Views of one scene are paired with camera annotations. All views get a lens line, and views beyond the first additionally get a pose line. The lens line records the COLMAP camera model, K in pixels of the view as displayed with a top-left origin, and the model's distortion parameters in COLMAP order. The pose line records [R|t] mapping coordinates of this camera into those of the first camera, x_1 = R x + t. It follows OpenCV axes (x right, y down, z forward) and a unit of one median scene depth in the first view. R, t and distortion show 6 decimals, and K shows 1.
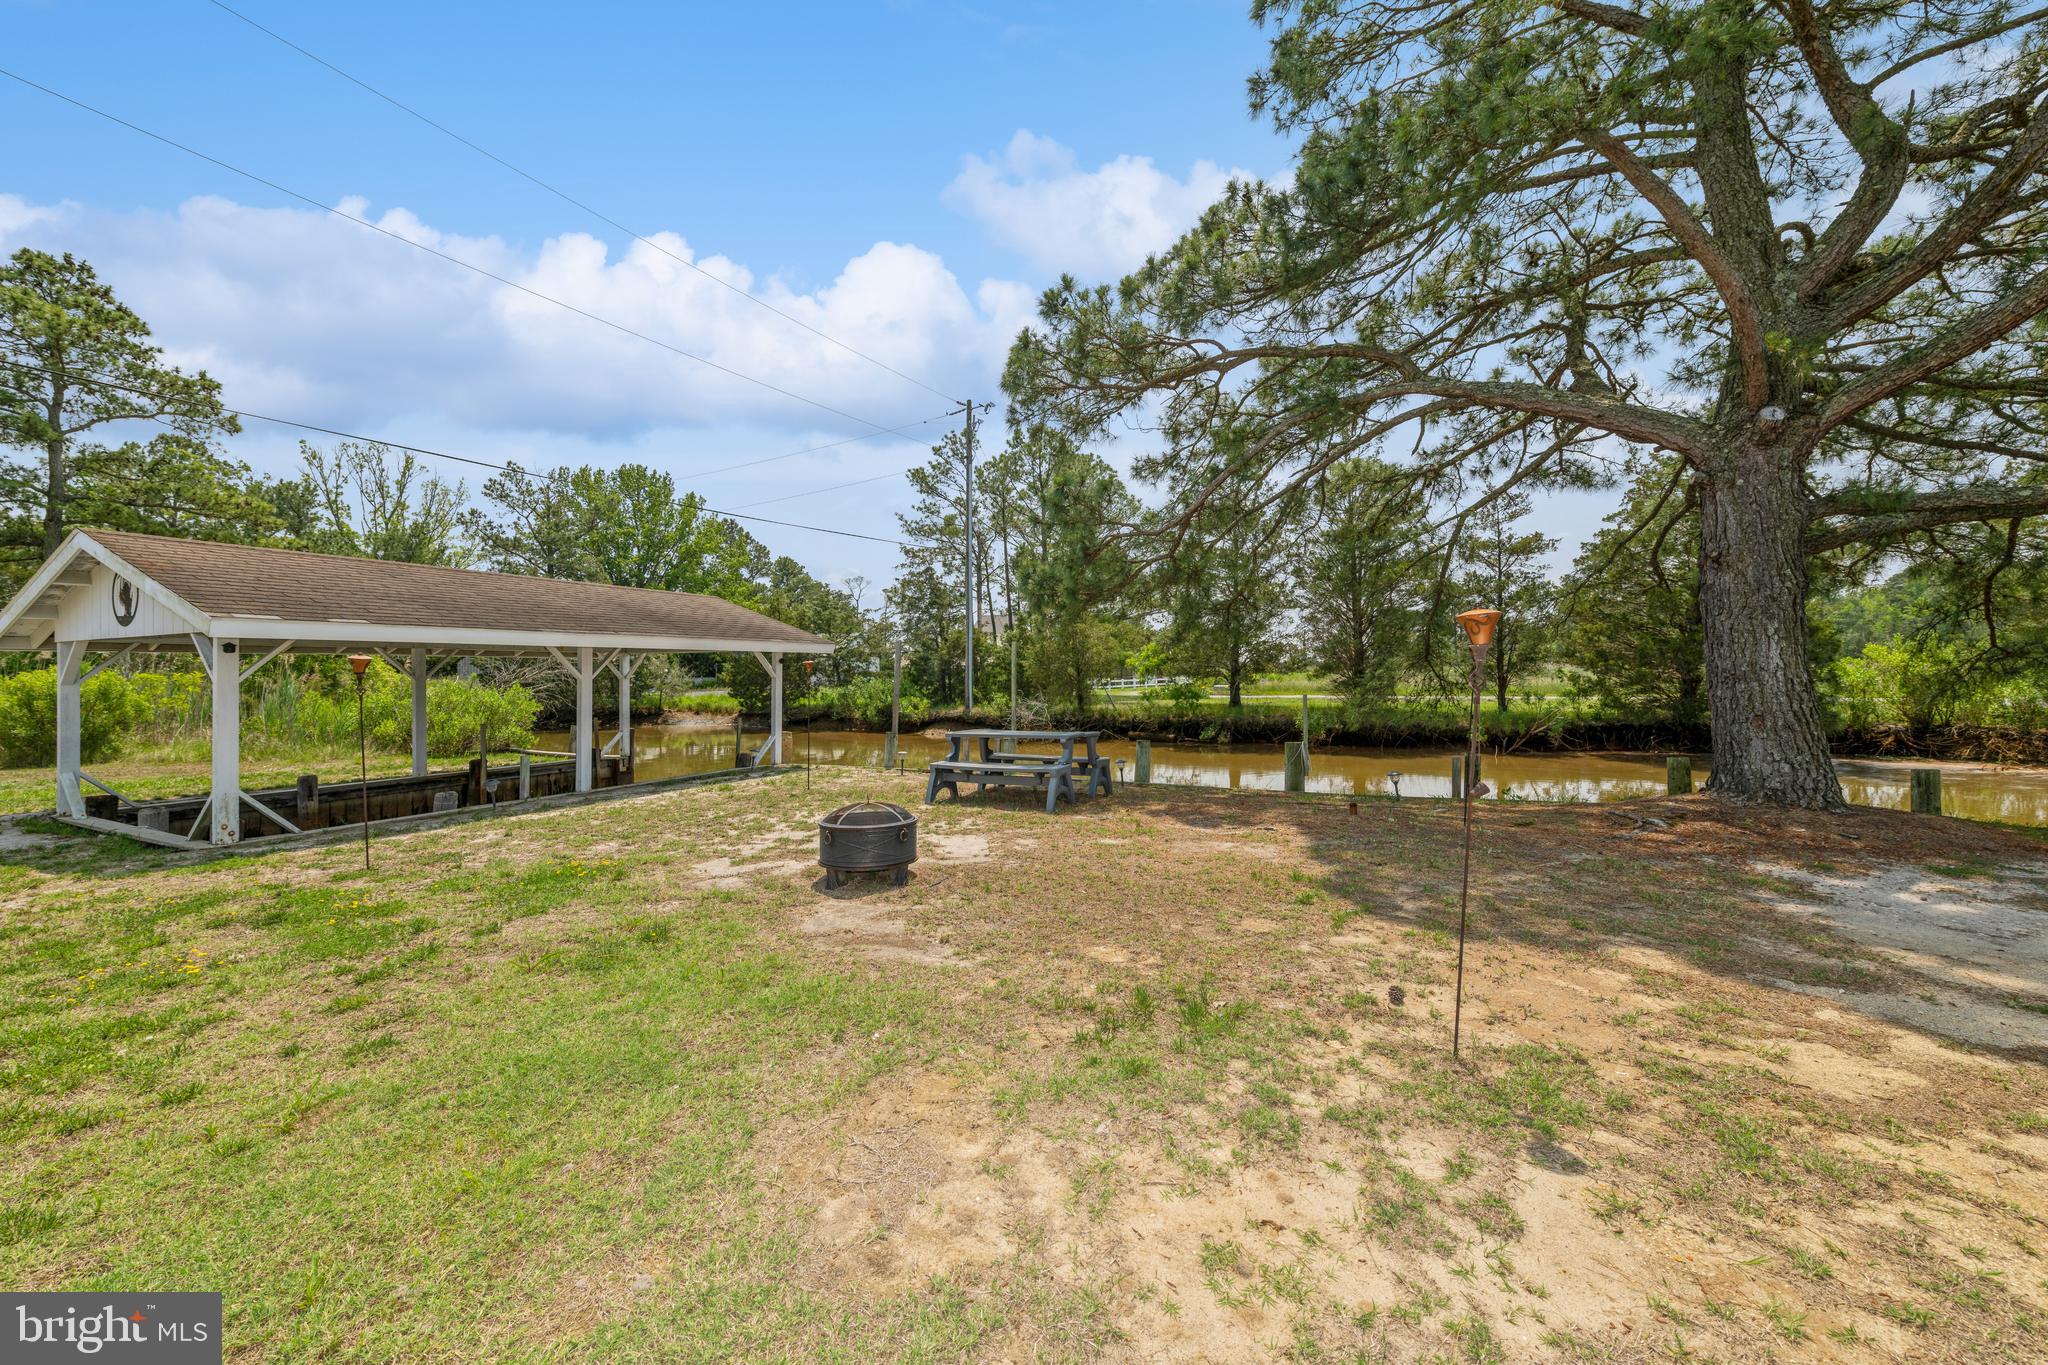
lens RADIAL K [[809.8, 0, 1023.4], [0, 809.8, 673.5], [0, 0, 1]] dist [0.013753, -0.003948]
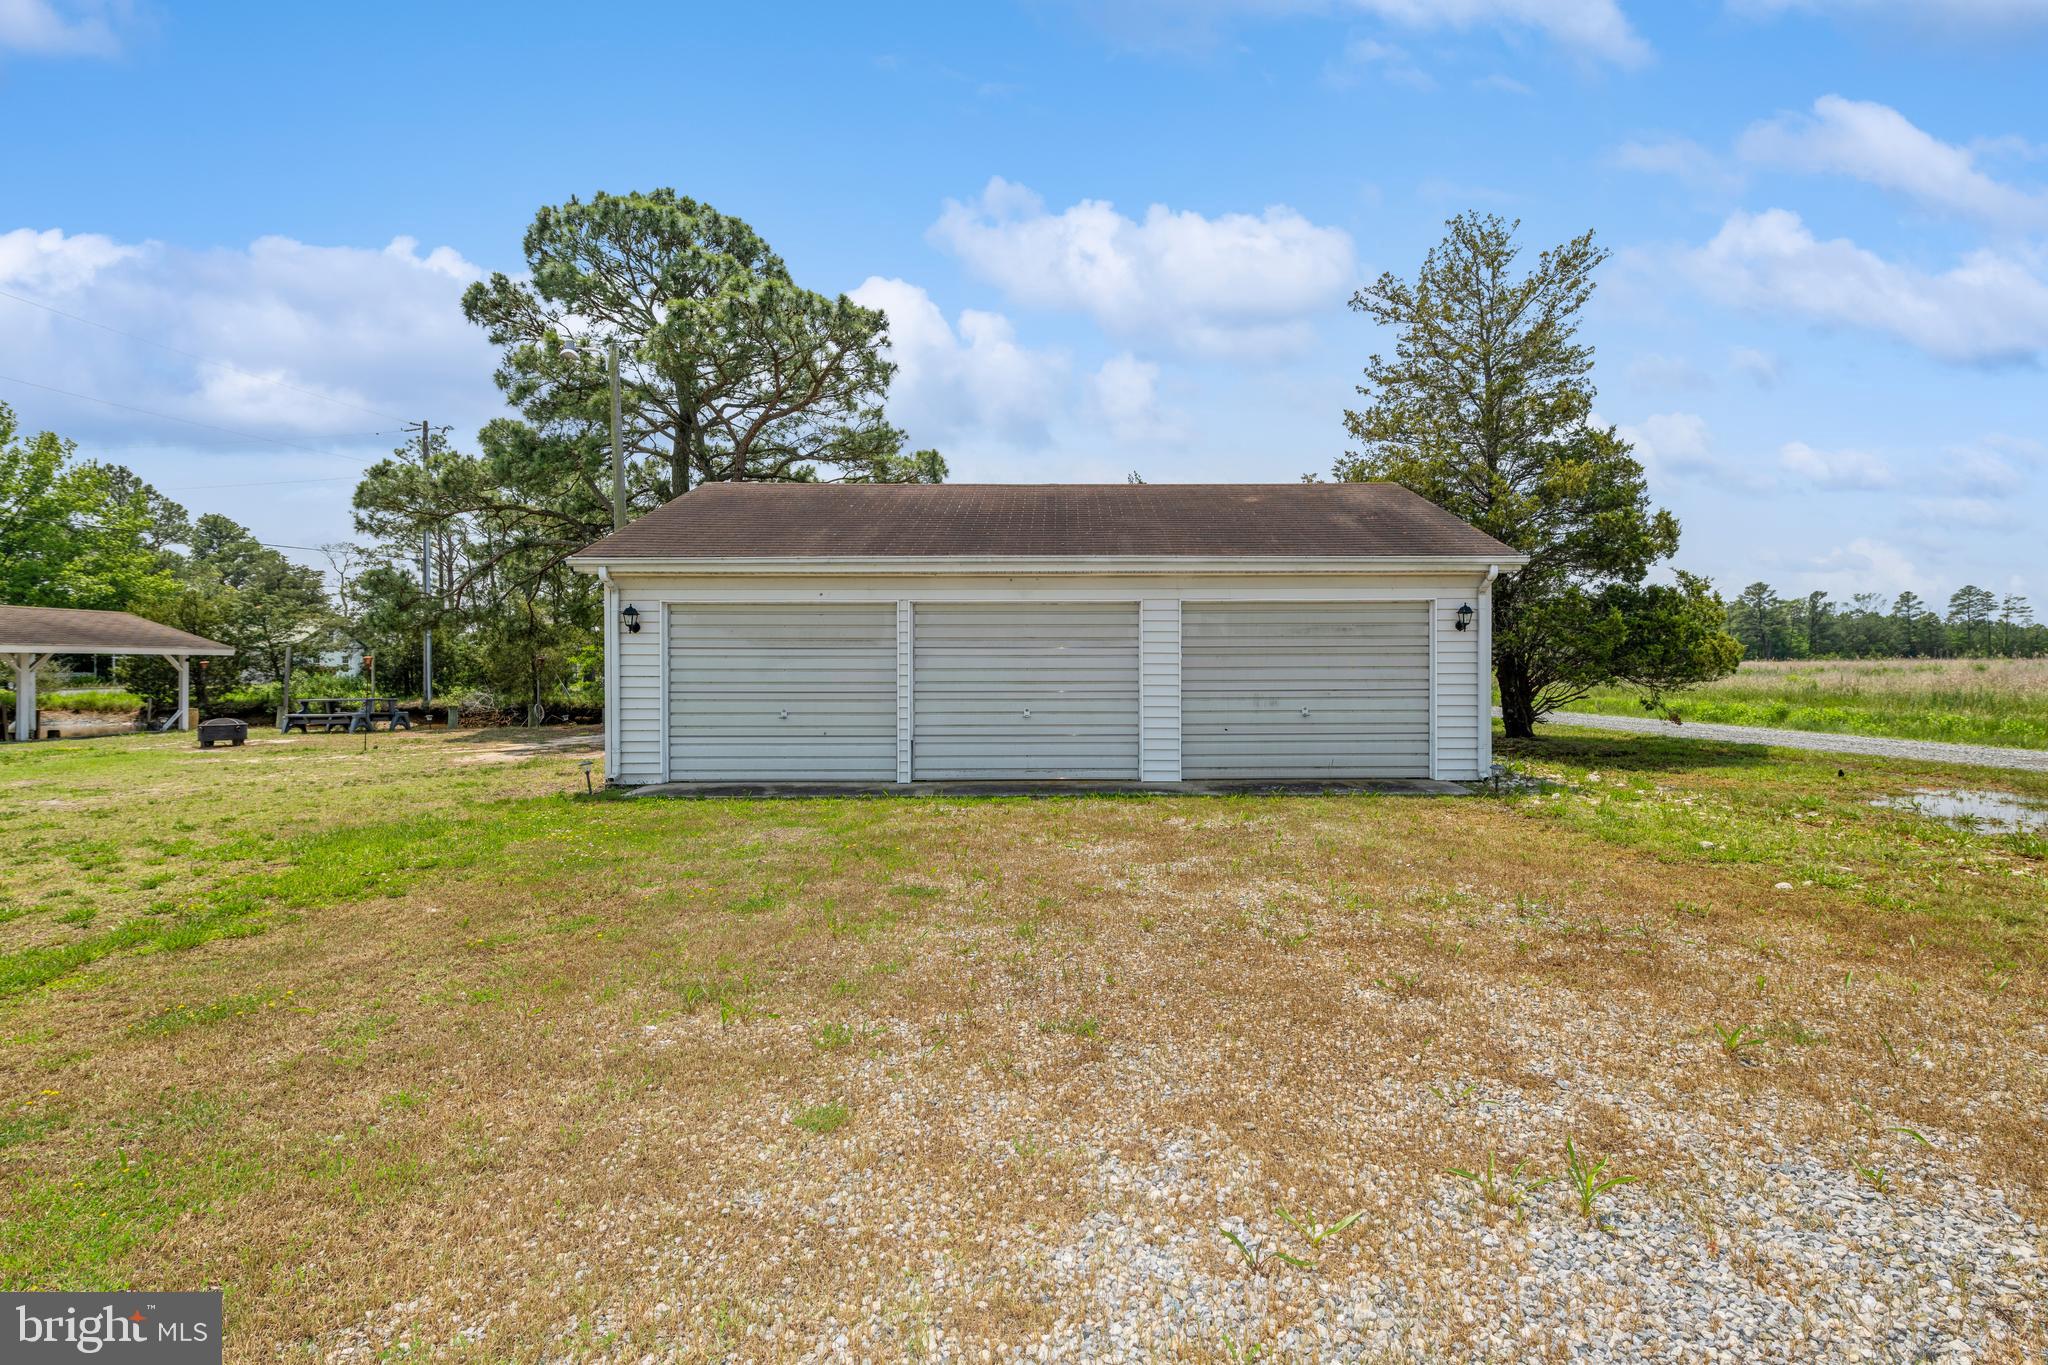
lens RADIAL K [[906.2, 0, 1030.8], [0, 906.2, 669.2], [0, 0, 1]] dist [0.021937, -0.000141]
pose [[0.906949, 0.001465, 0.421238, 0.141360], [-0.001794, 0.999998, 0.000383, -0.000888], [-0.421237, -0.001103, 0.906950, -0.429912]]
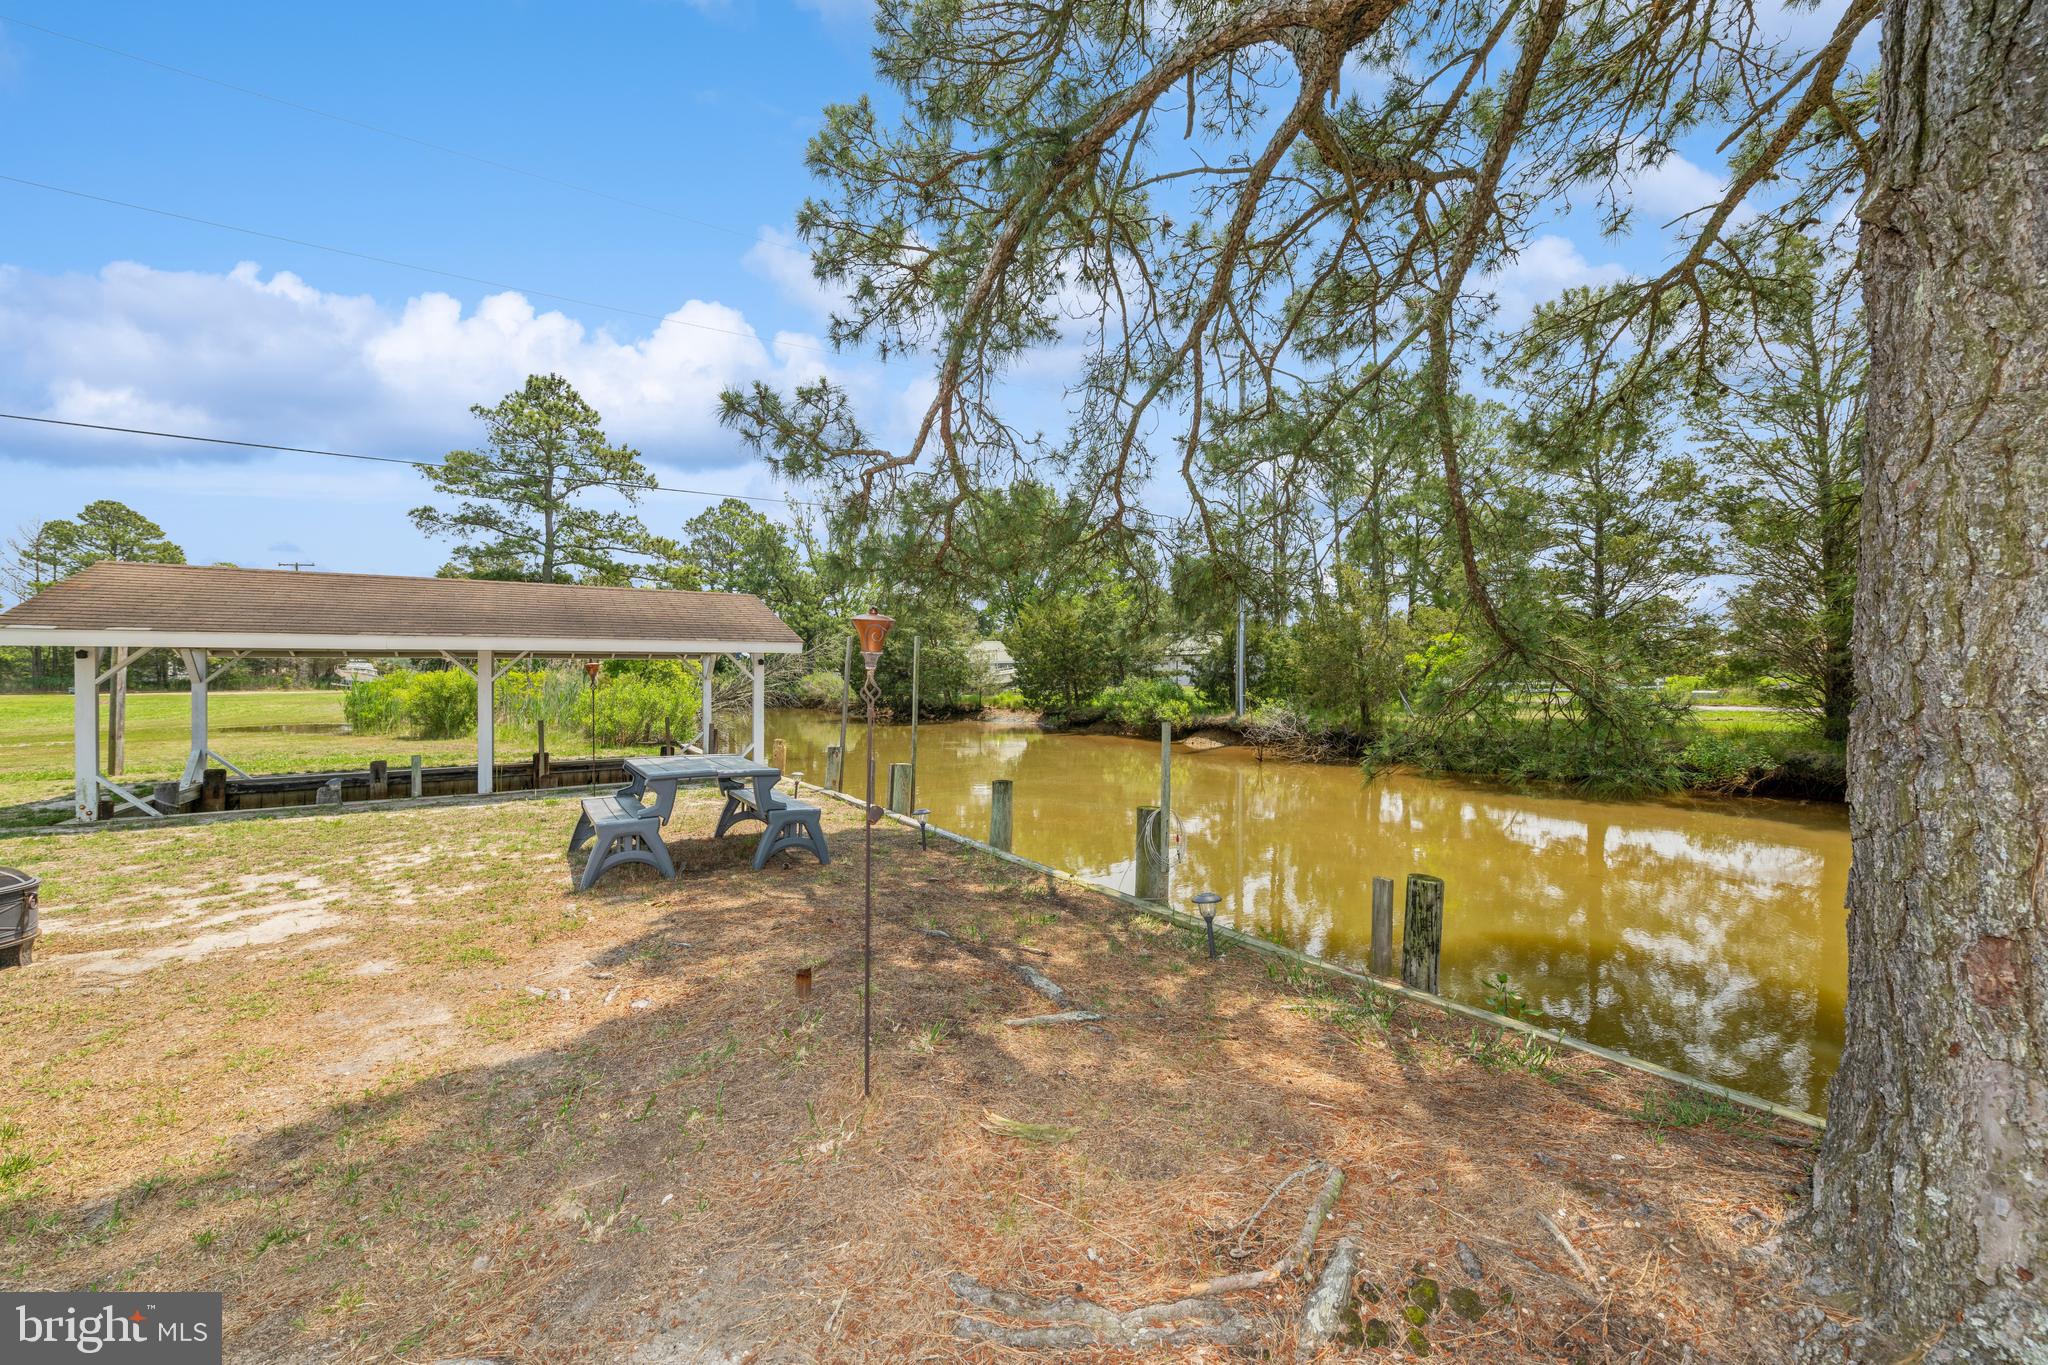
lens RADIAL K [[809.8, 0, 1026.6], [0, 809.8, 680.0], [0, 0, 1]] dist [0.013753, -0.003948]
pose [[0.848759, 0.006866, -0.528735, 0.177679], [-0.000888, 0.999933, 0.011559, -0.002353], [0.528779, -0.009342, 0.848708, 0.160541]]
